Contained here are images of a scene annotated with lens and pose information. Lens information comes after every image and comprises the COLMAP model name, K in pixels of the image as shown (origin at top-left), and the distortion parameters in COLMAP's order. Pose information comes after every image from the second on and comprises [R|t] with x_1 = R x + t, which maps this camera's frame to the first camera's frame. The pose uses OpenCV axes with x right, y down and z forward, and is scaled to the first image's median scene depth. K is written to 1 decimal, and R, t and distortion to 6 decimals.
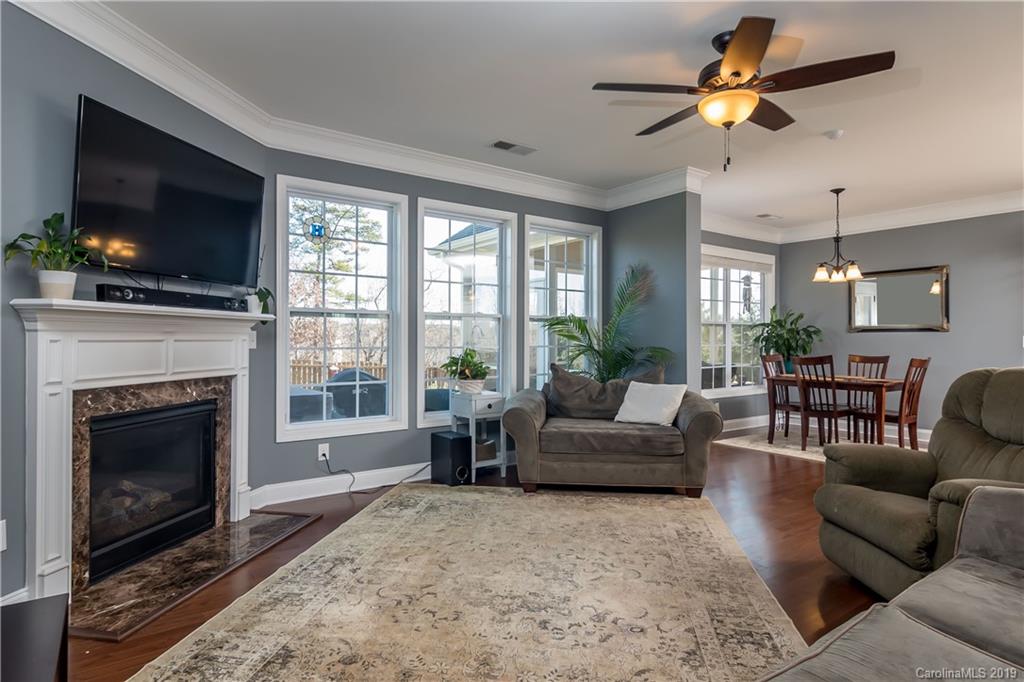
lens RADIAL K [[556.6, 0, 514.3], [0, 556.6, 338.5], [0, 0, 1]] dist [-0.004530, 0.002271]
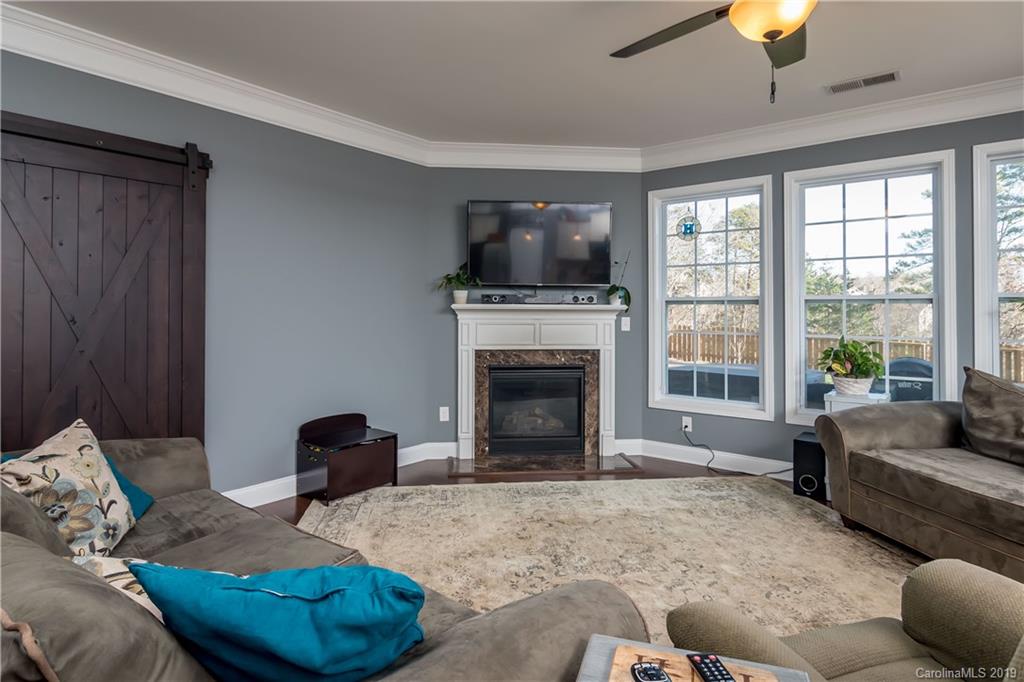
lens RADIAL K [[556.6, 0, 485.7], [0, 556.6, 307.7], [0, 0, 1]] dist [-0.004530, 0.002271]
pose [[0.255996, -0.005056, -0.966665, 0.772782], [-0.002036, 0.999981, -0.005769, -0.030220], [0.966676, 0.003444, 0.255981, 0.373209]]
